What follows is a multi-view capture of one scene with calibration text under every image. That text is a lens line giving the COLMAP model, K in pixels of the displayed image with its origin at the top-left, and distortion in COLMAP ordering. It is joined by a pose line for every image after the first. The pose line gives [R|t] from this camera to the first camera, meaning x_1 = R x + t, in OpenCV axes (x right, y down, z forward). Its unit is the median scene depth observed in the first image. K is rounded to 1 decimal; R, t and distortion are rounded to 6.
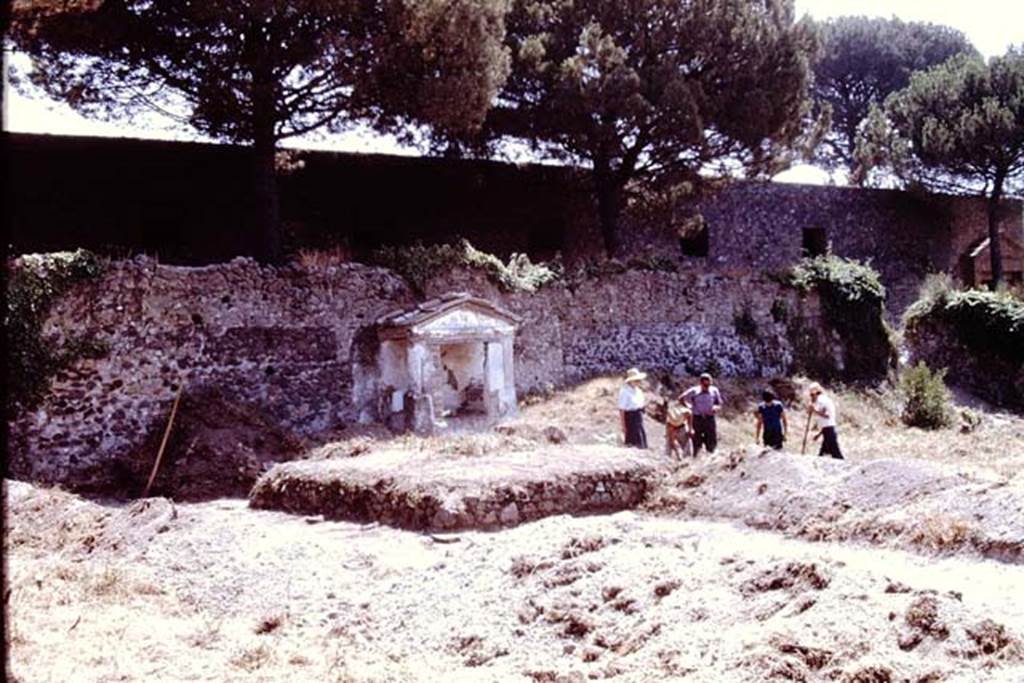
lens RADIAL K [[1635.4, 0, 512.7], [0, 1635.4, 345.7], [0, 0, 1]] dist [-0.288993, 0.000000]
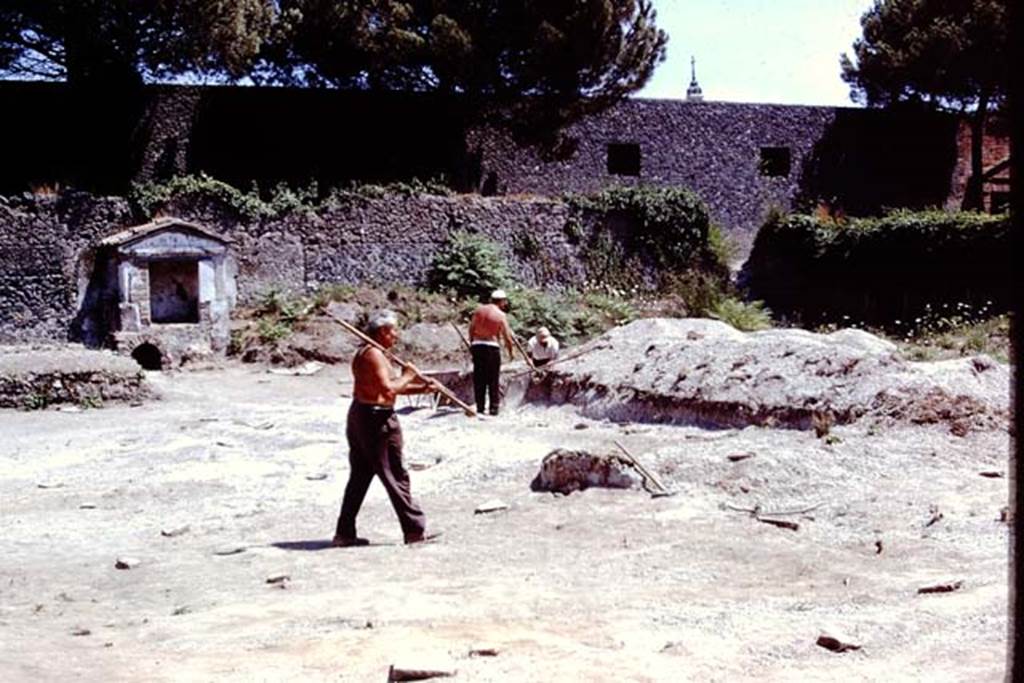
lens RADIAL K [[1635.4, 0, 530.1], [0, 1635.4, 350.4], [0, 0, 1]] dist [-0.288993, 0.000000]
pose [[0.977342, 0.031186, -0.209358, 0.494700], [-0.018635, 0.997924, 0.061654, -0.014313], [0.210846, -0.056356, 0.975893, -0.066771]]
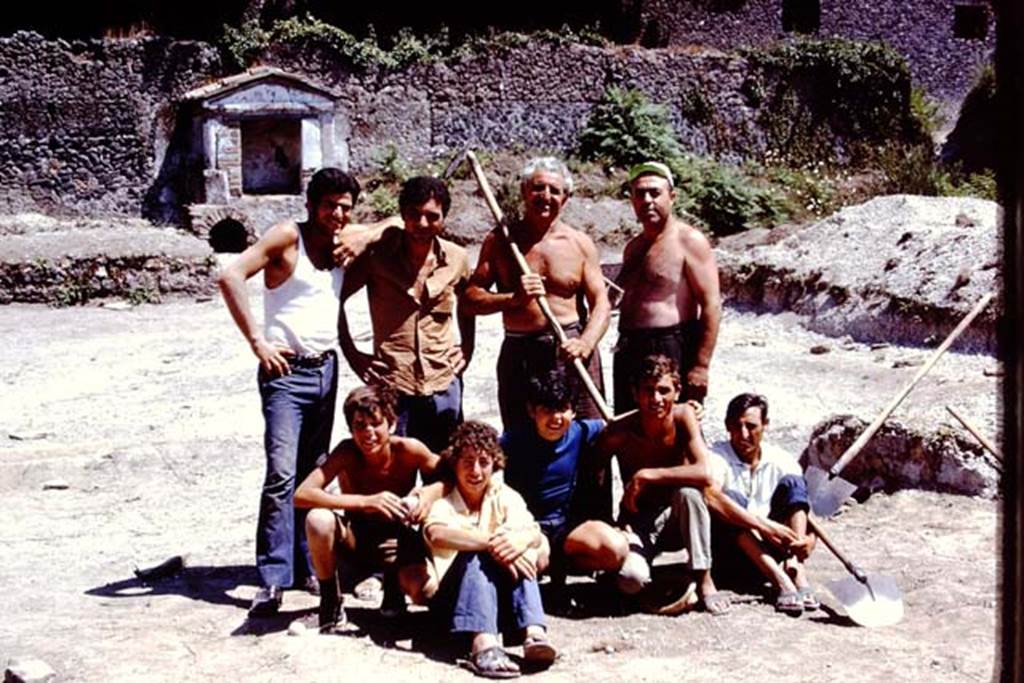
lens RADIAL K [[1635.4, 0, 522.6], [0, 1635.4, 319.2], [0, 0, 1]] dist [-0.288993, 0.000000]
pose [[0.954898, 0.060558, -0.290694, 0.422089], [-0.026629, 0.992503, 0.119288, -0.002058], [0.295738, -0.106167, 0.949351, 0.150983]]
